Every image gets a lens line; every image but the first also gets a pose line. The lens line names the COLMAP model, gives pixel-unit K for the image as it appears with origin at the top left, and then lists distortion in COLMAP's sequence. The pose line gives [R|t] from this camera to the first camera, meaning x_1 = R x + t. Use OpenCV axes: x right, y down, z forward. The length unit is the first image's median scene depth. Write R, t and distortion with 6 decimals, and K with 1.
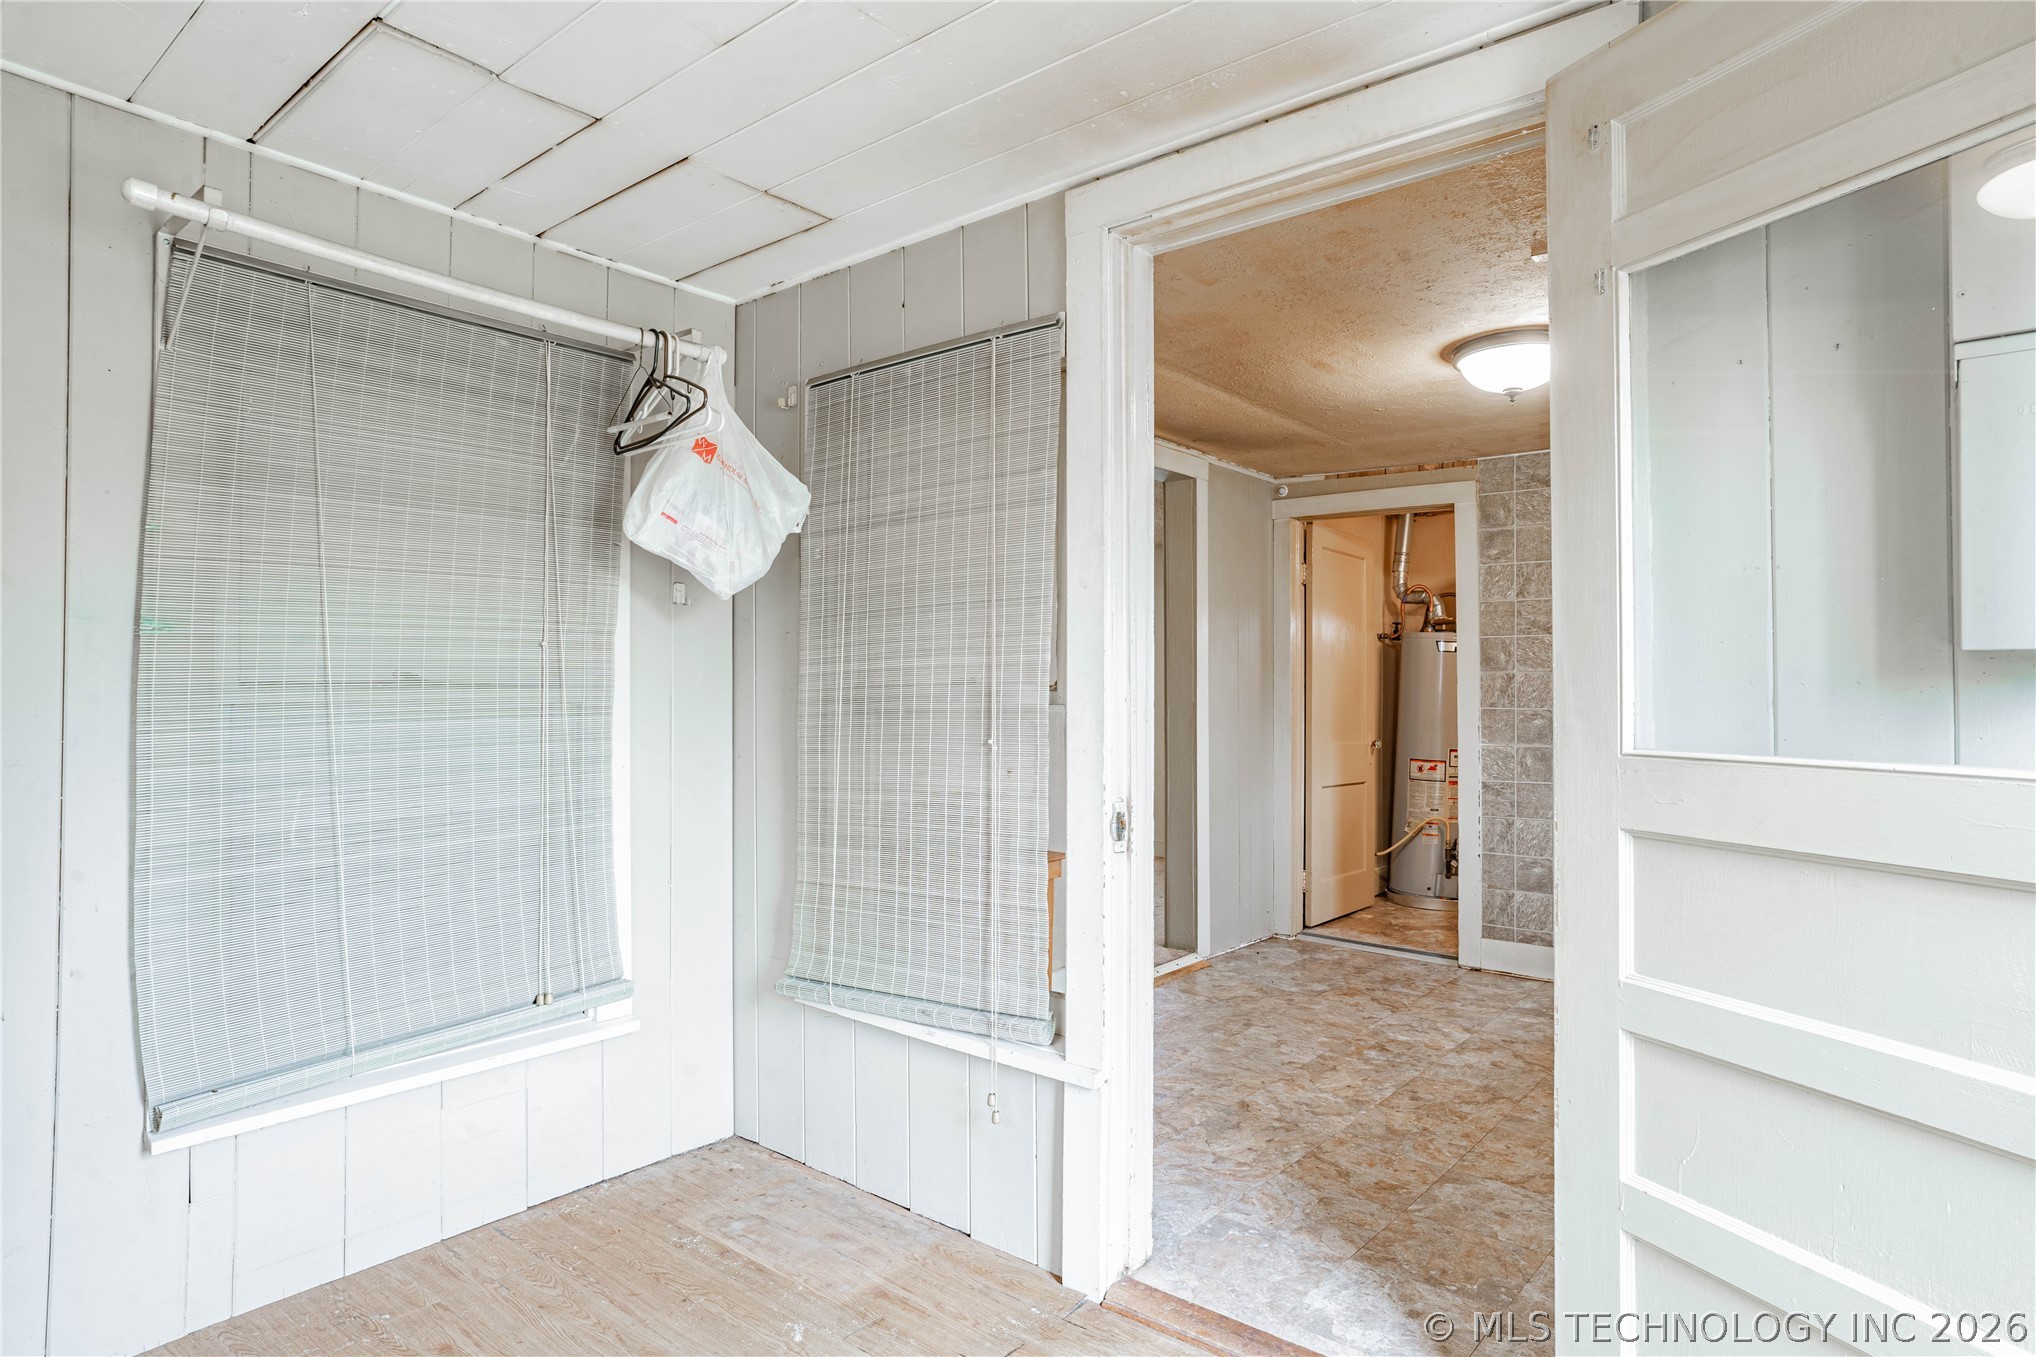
lens RADIAL K [[1125.8, 0, 1017.4], [0, 1125.8, 662.0], [0, 0, 1]] dist [-0.045617, 0.032299]
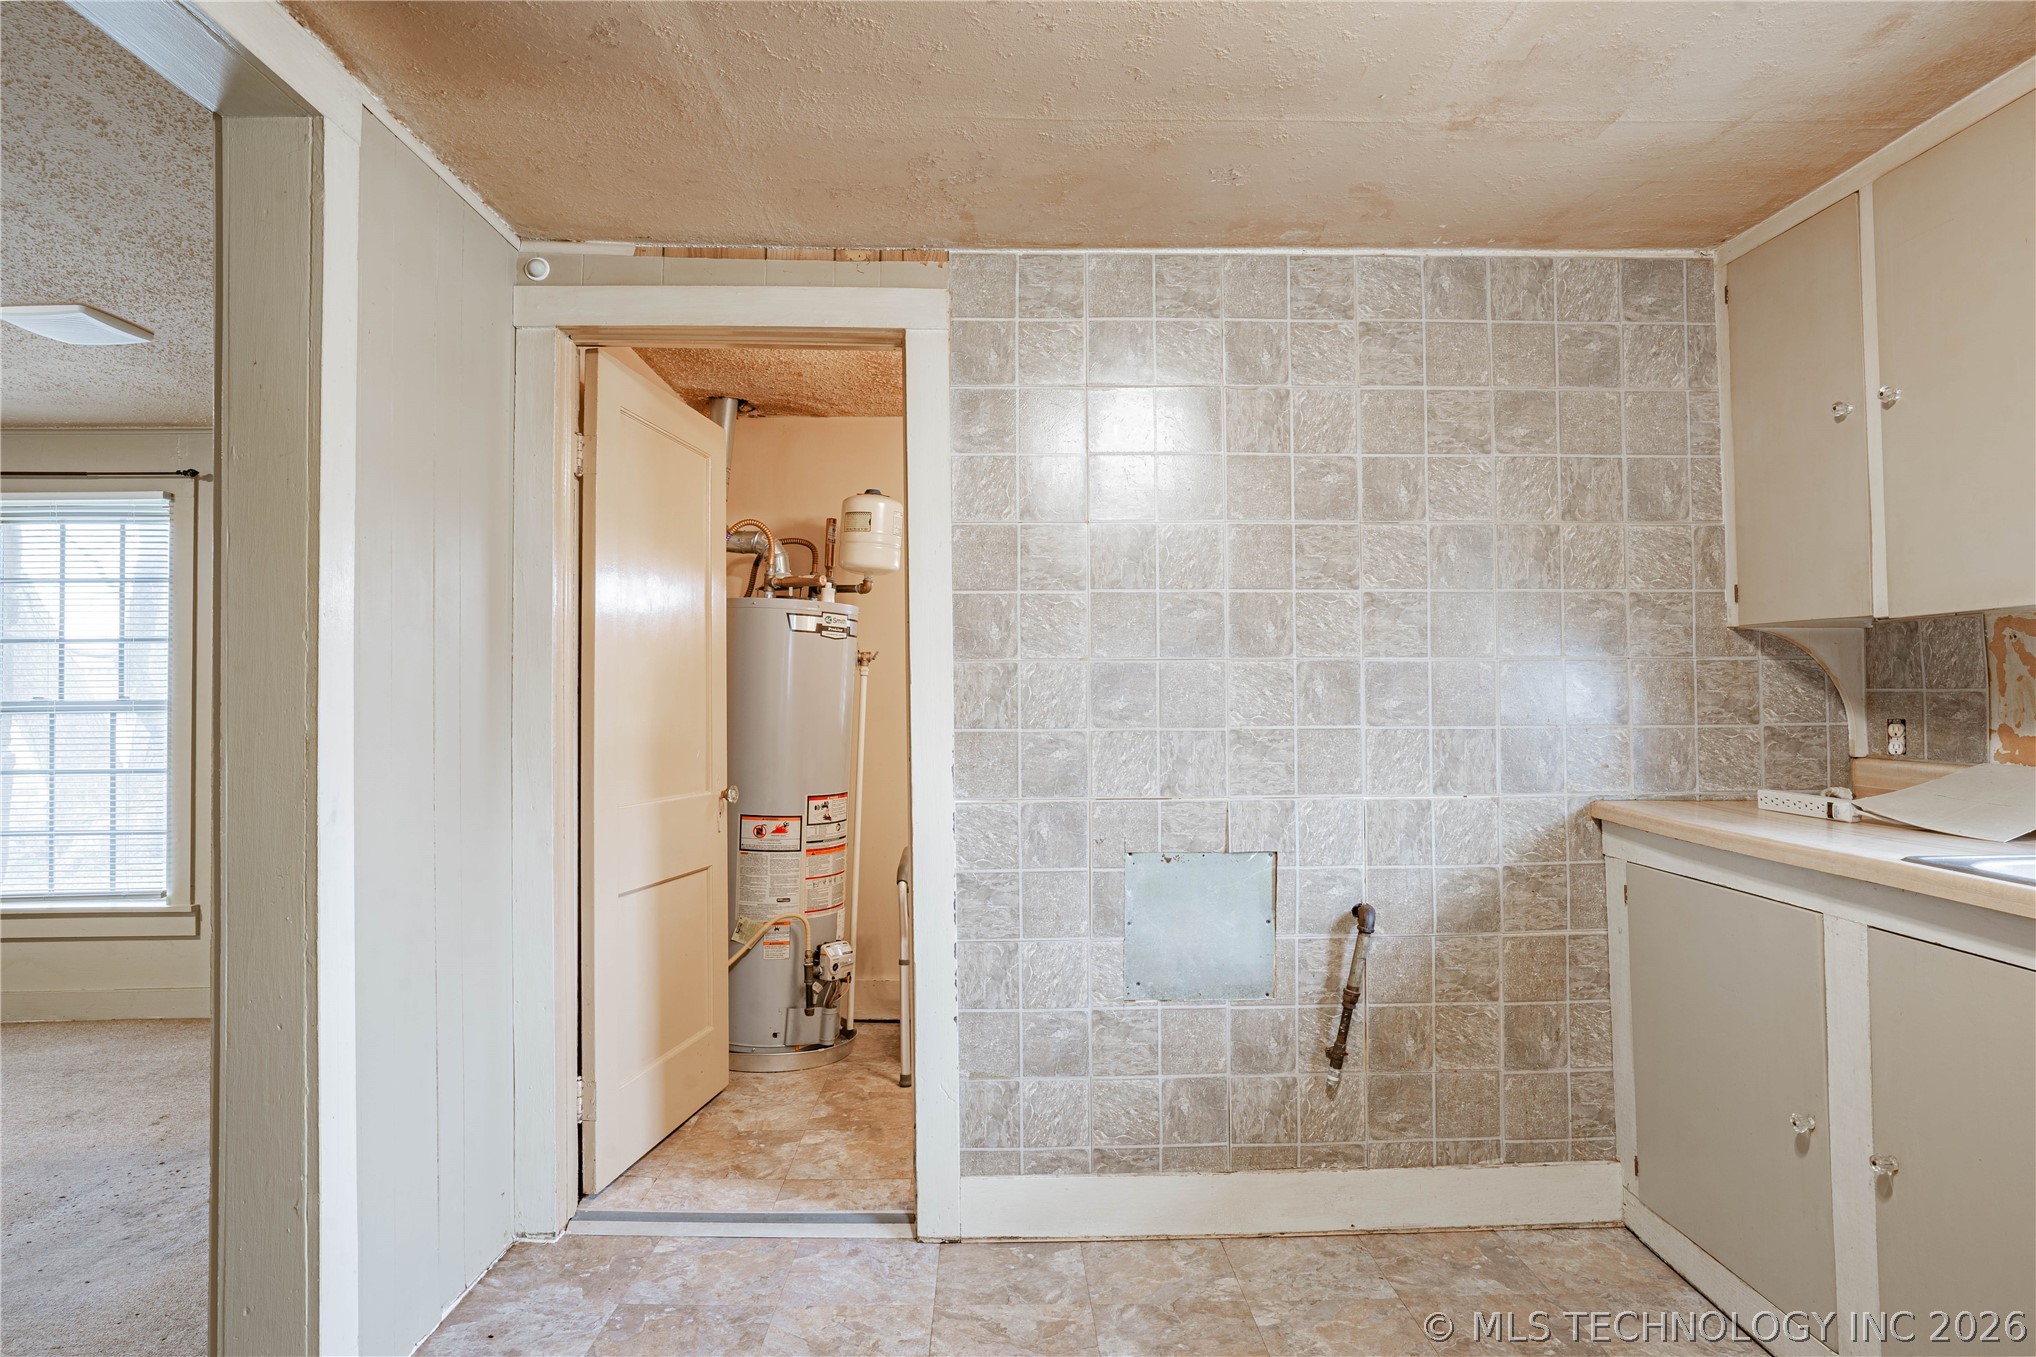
lens RADIAL K [[1125.8, 0, 1009.9], [0, 1125.8, 670.2], [0, 0, 1]] dist [-0.045617, 0.032299]
pose [[0.755564, 0.003859, 0.655064, 0.089796], [-0.005406, 0.999985, 0.000345, 0.012486], [-0.655053, -0.003802, 0.755574, 0.564839]]
